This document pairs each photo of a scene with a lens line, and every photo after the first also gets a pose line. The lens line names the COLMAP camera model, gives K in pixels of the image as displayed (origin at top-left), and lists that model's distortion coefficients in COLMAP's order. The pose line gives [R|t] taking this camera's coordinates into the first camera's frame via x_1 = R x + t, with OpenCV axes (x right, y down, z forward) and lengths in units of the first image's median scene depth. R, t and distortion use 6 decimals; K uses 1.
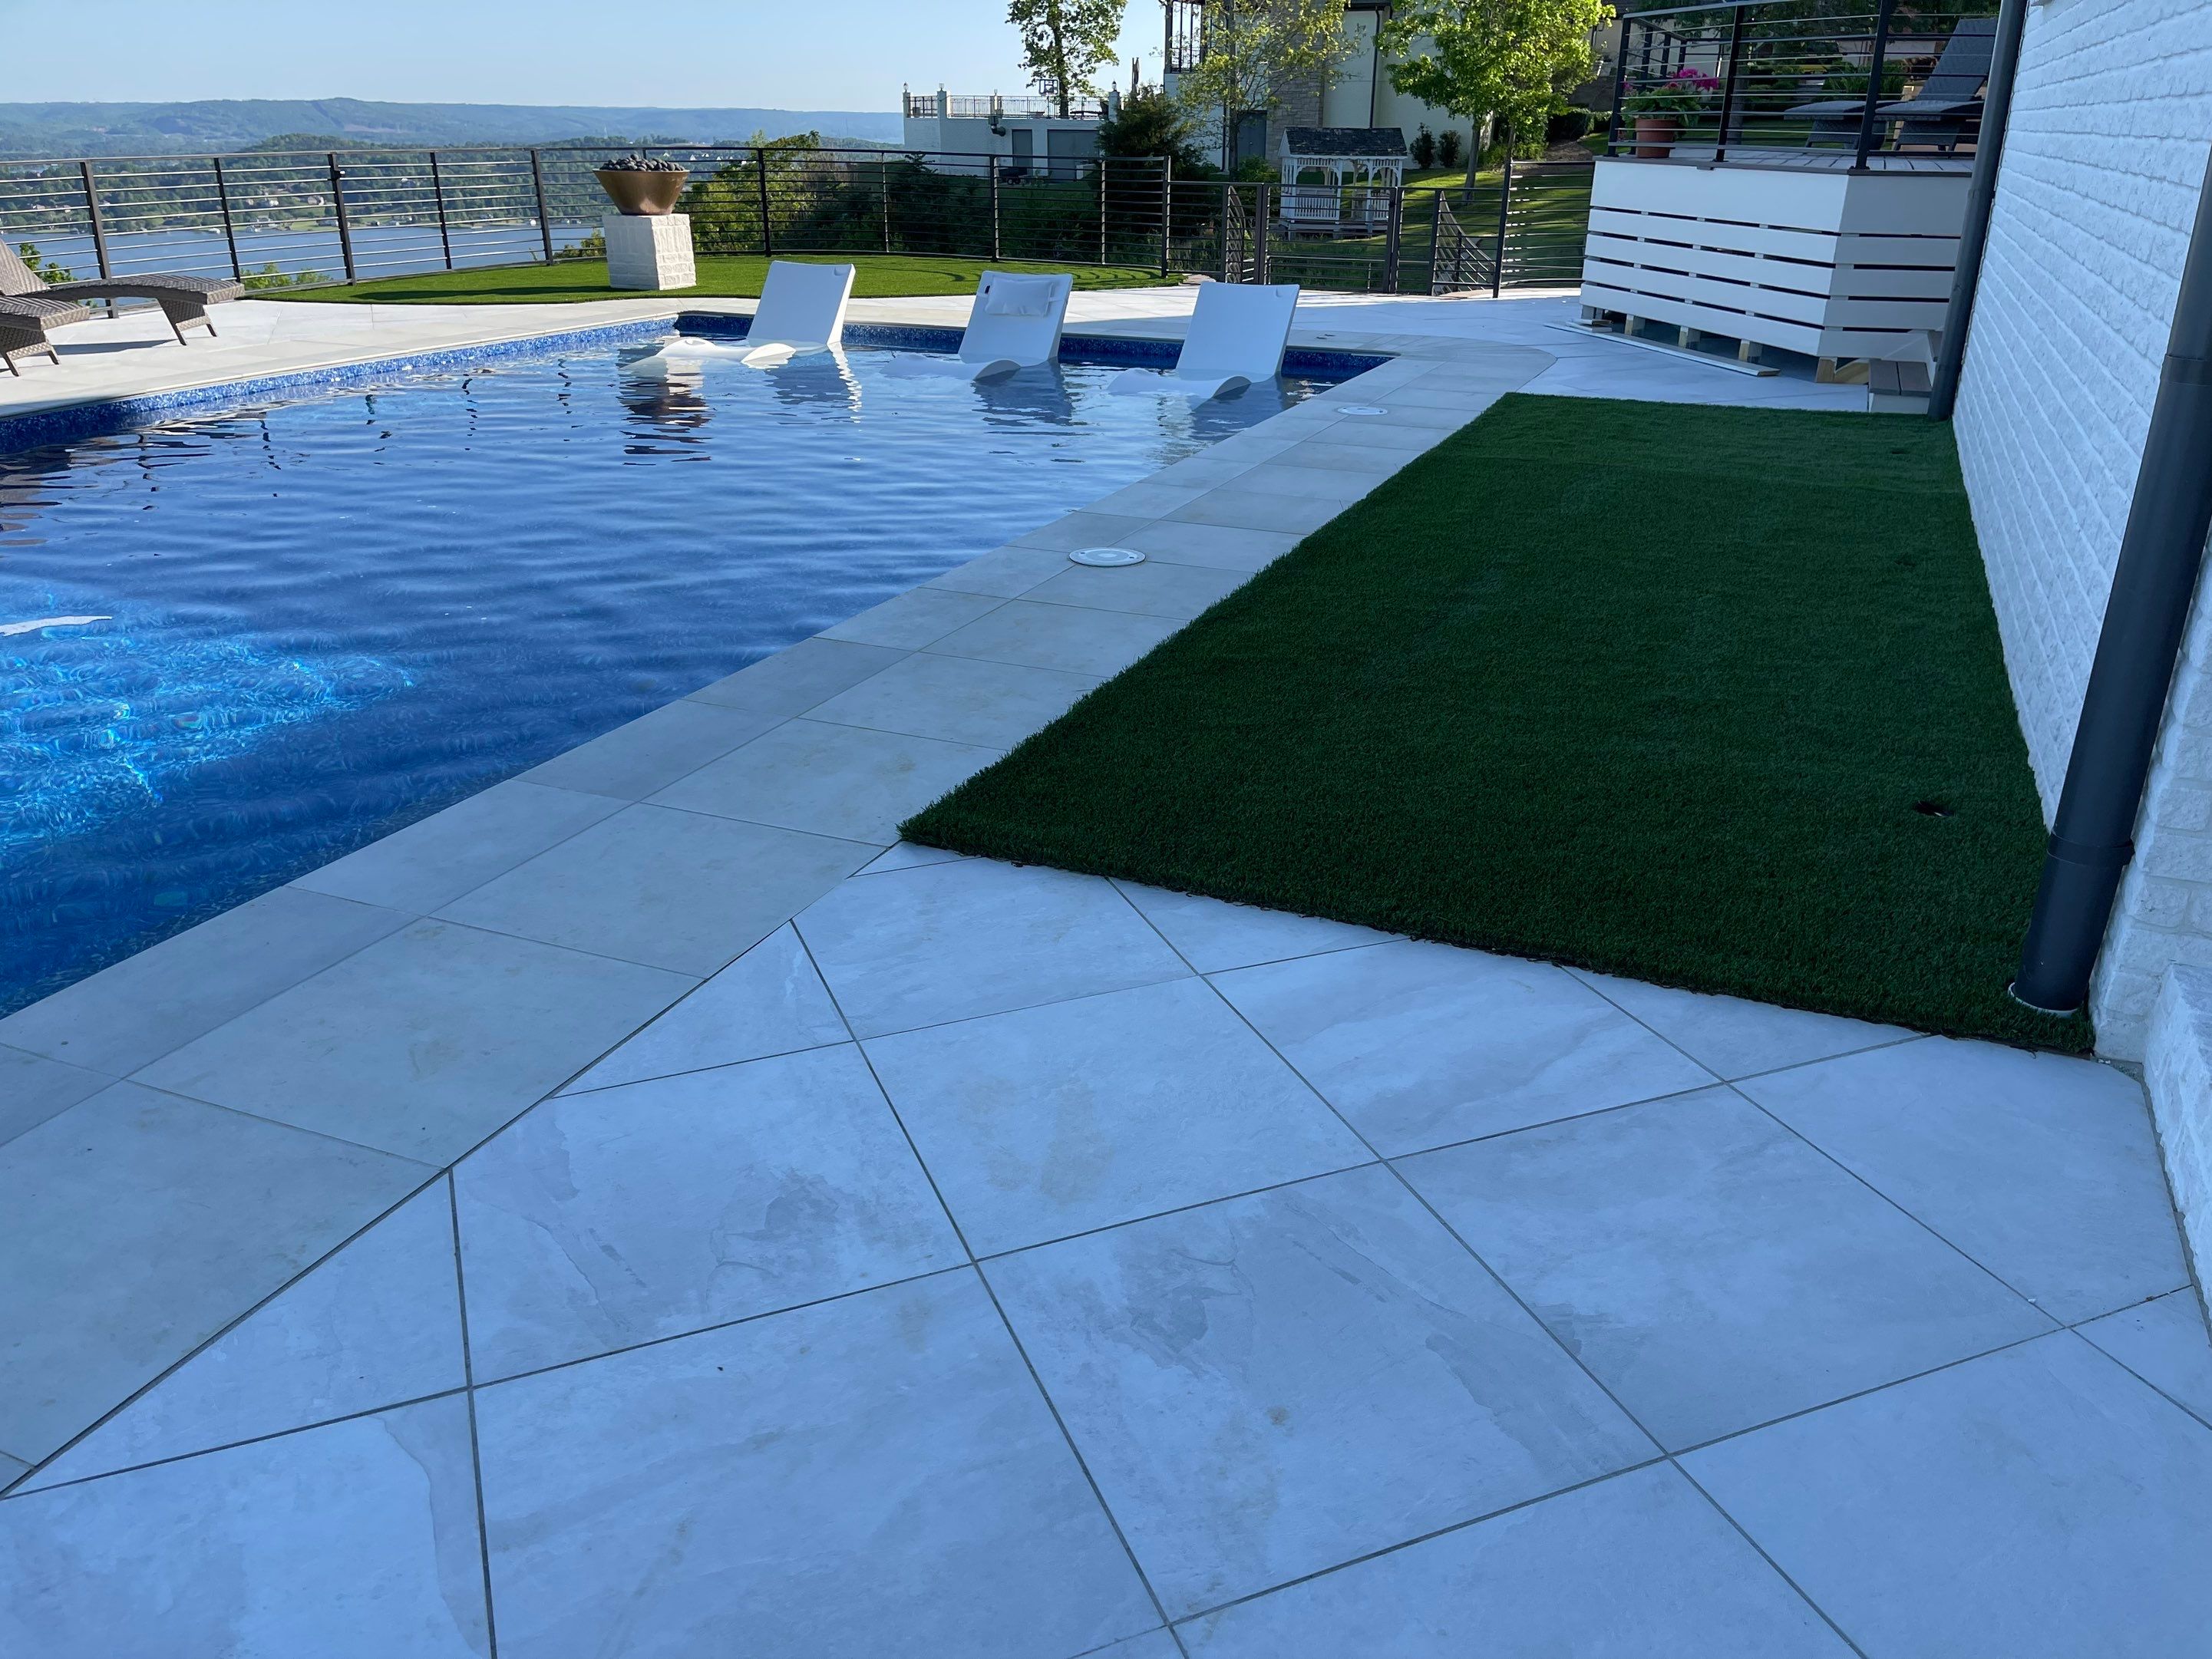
lens RADIAL K [[1672.0, 0, 1120.0], [0, 1672.0, 826.7], [0, 0, 1]] dist [0.068061, -0.087463]
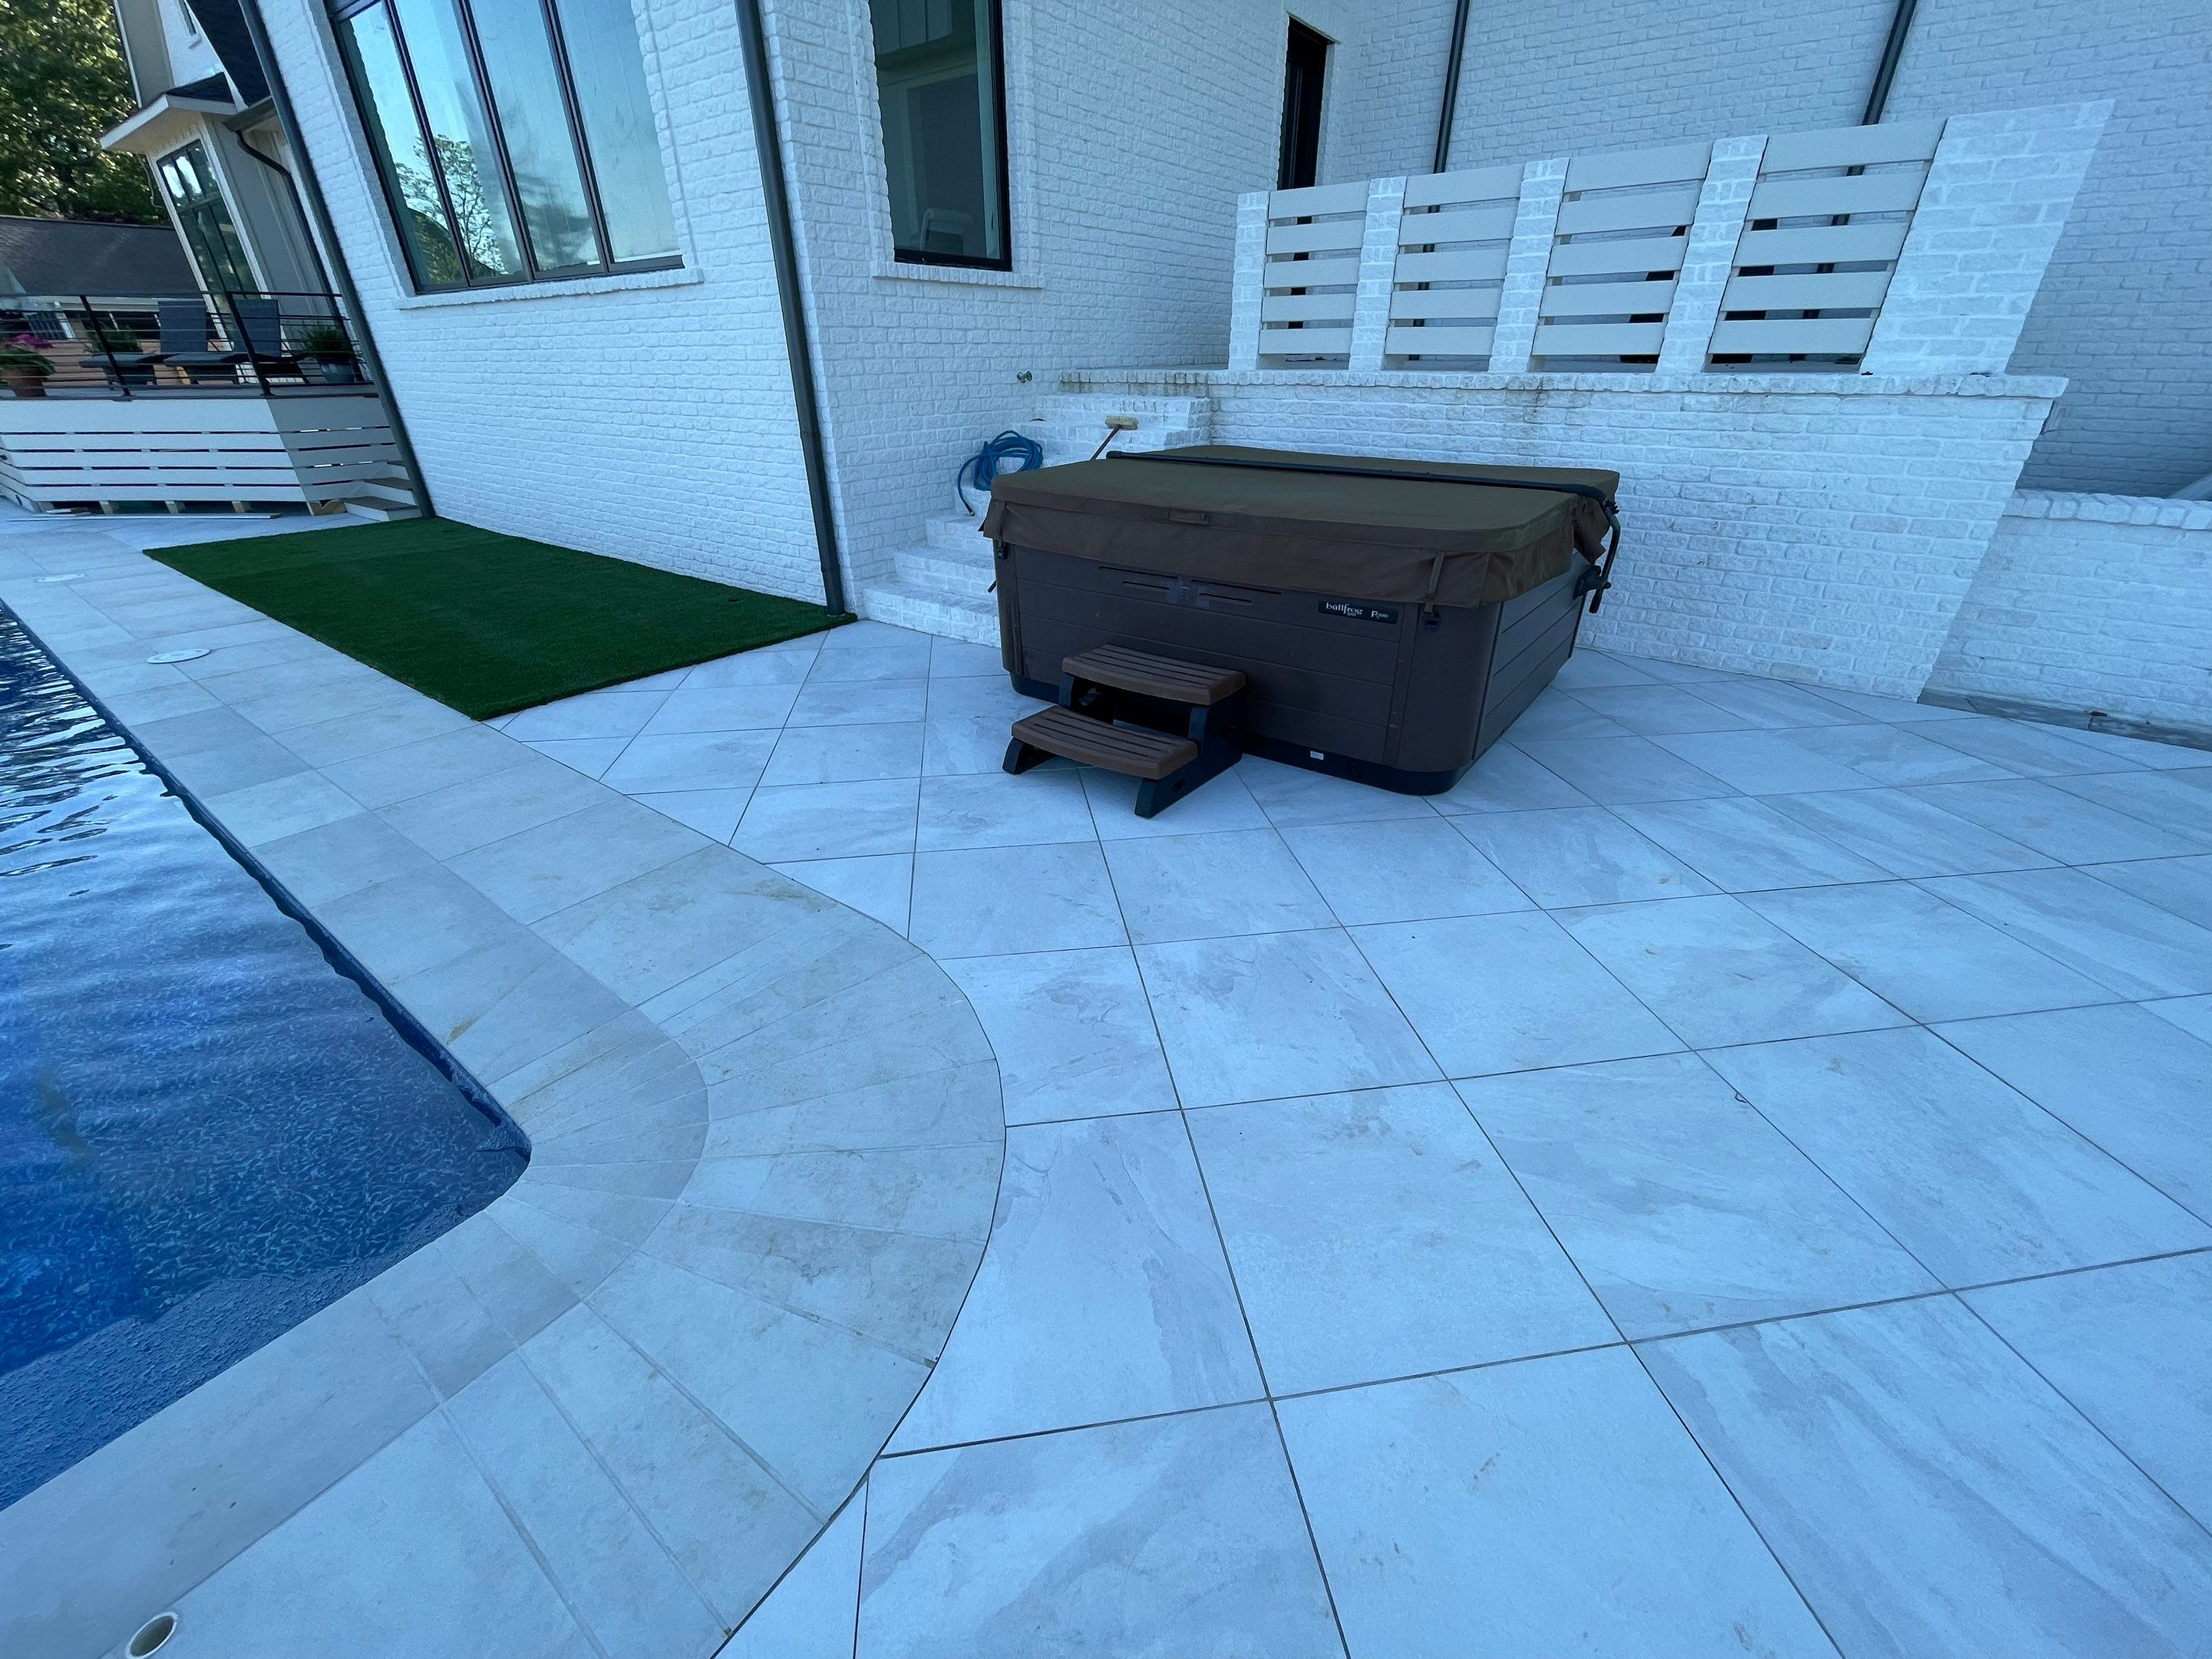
lens RADIAL K [[890.0, 0, 1103.4], [0, 890.0, 825.0], [0, 0, 1]] dist [-0.001549, 0.000753]
pose [[0.246585, -0.463142, 0.851290, -0.280731], [0.382414, 0.853635, 0.353648, 0.006814], [-0.890480, 0.238341, 0.387606, -0.040574]]
